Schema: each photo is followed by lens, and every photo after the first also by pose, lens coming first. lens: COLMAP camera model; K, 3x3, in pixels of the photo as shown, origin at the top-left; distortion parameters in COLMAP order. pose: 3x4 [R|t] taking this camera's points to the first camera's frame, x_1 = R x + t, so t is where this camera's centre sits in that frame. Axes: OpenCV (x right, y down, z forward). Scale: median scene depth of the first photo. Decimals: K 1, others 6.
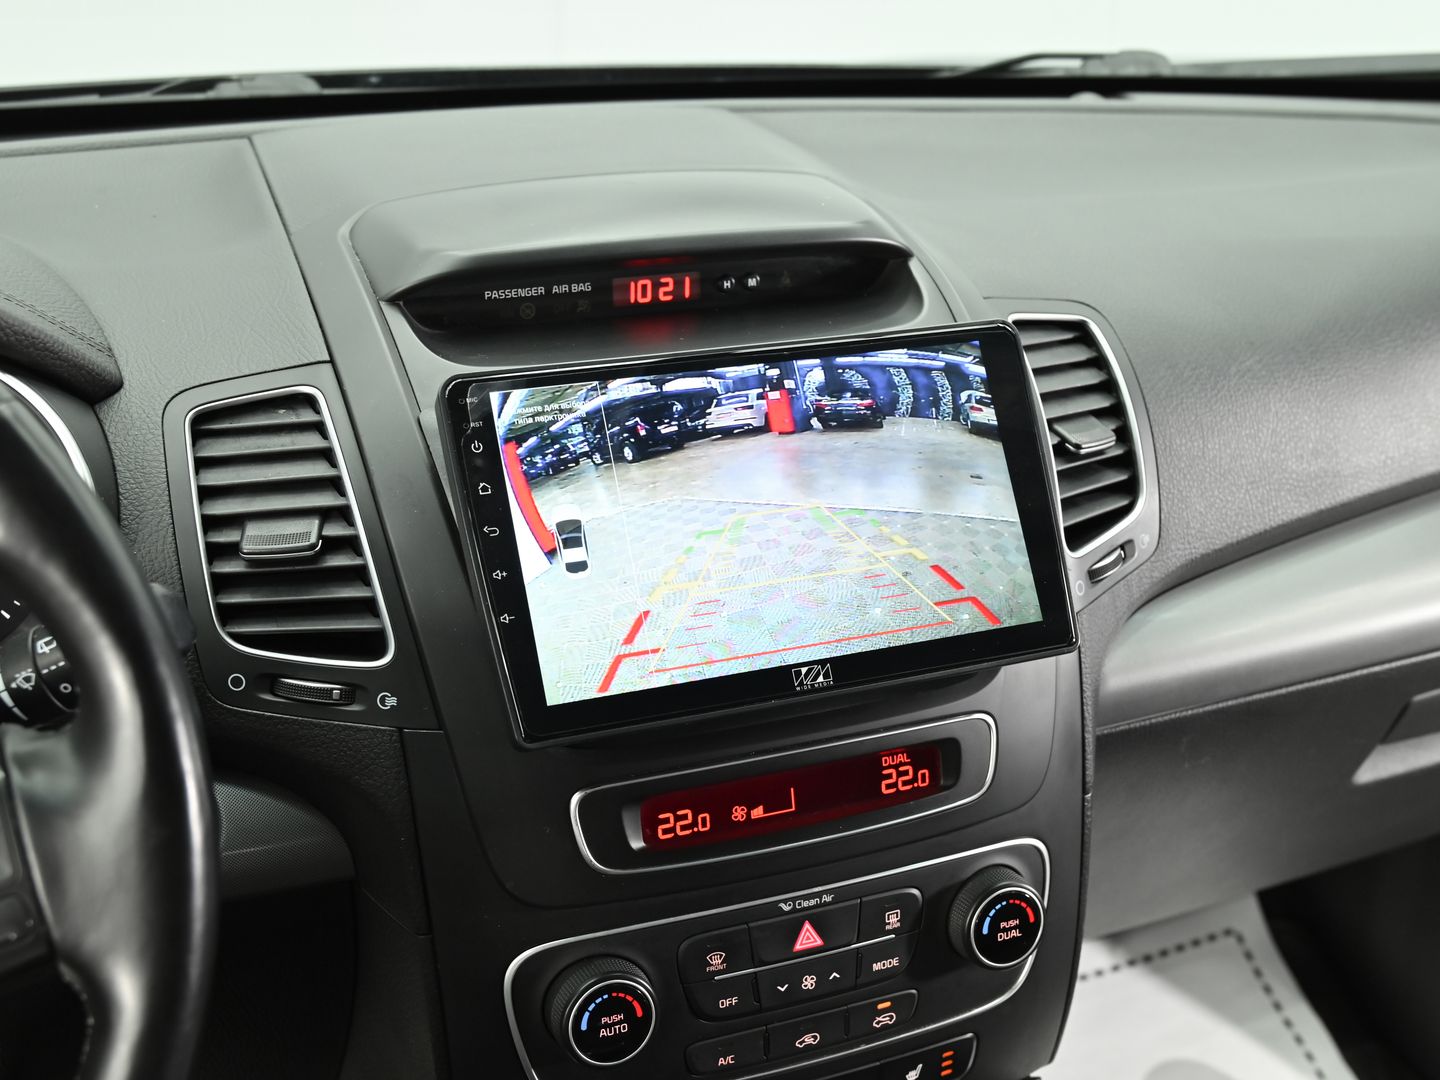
lens RADIAL K [[1716.3, 0, 730.5], [0, 1716.3, 541.6], [0, 0, 1]] dist [-0.016231, 0.000000]
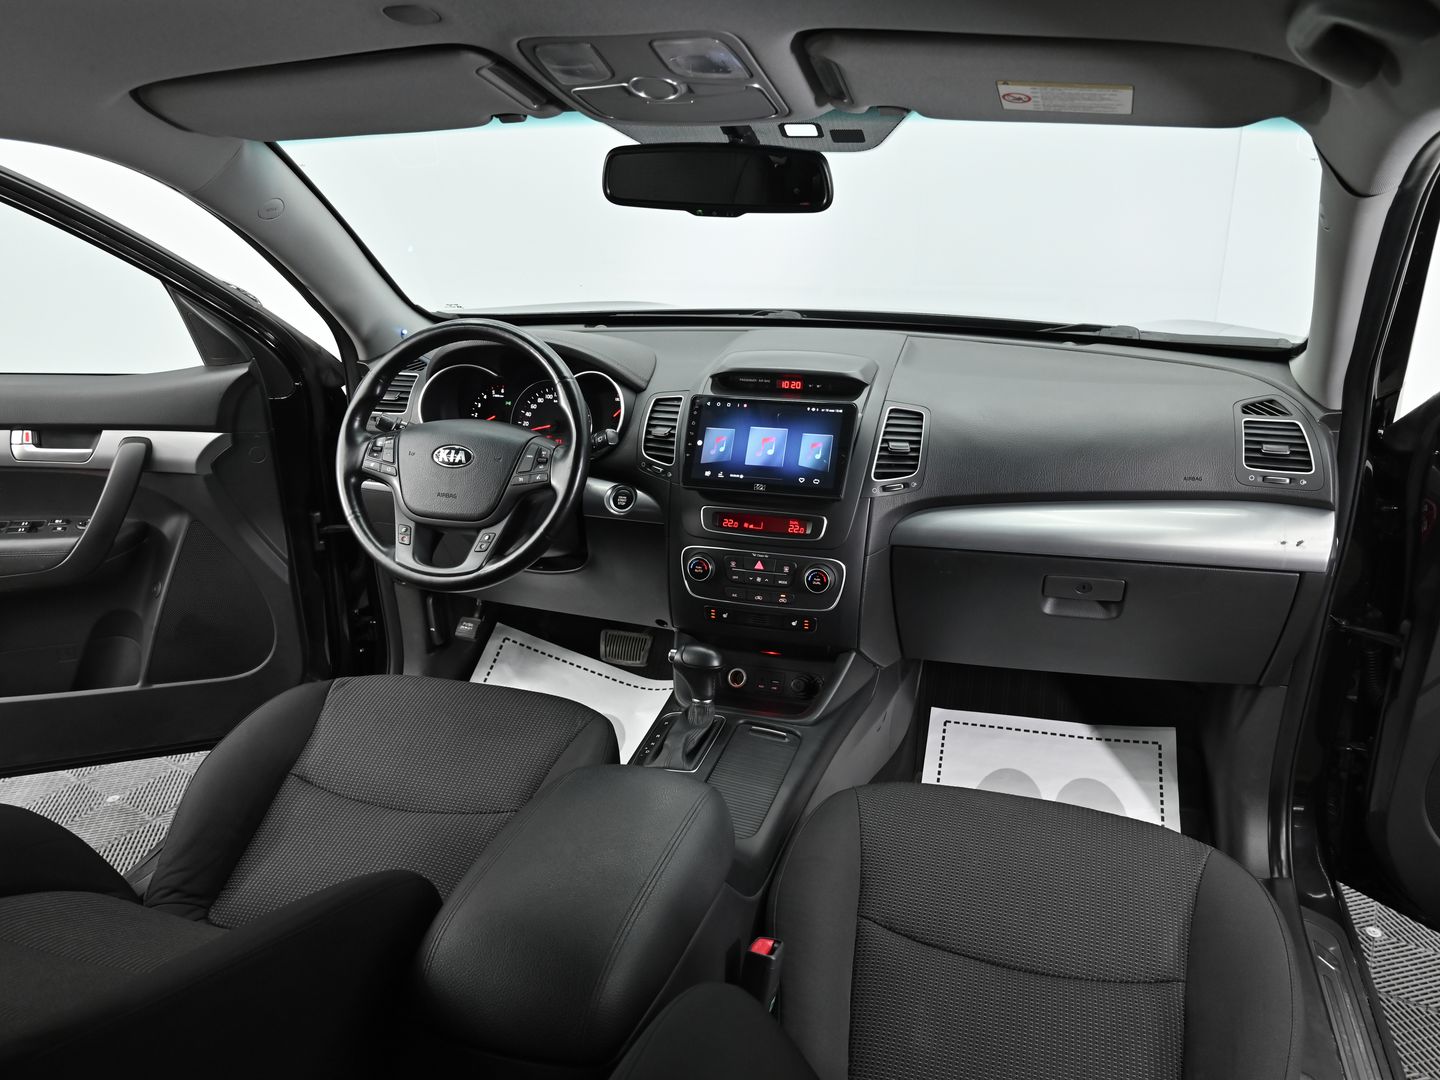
lens RADIAL K [[1055.2, 0, 717.5], [0, 1055.2, 547.0], [0, 0, 1]] dist [-0.012171, 0.001463]
pose [[0.781329, 0.200355, -0.591087, 1.247528], [-0.217703, 0.975079, 0.042742, 0.118182], [0.584920, 0.095286, 0.805475, -0.801541]]
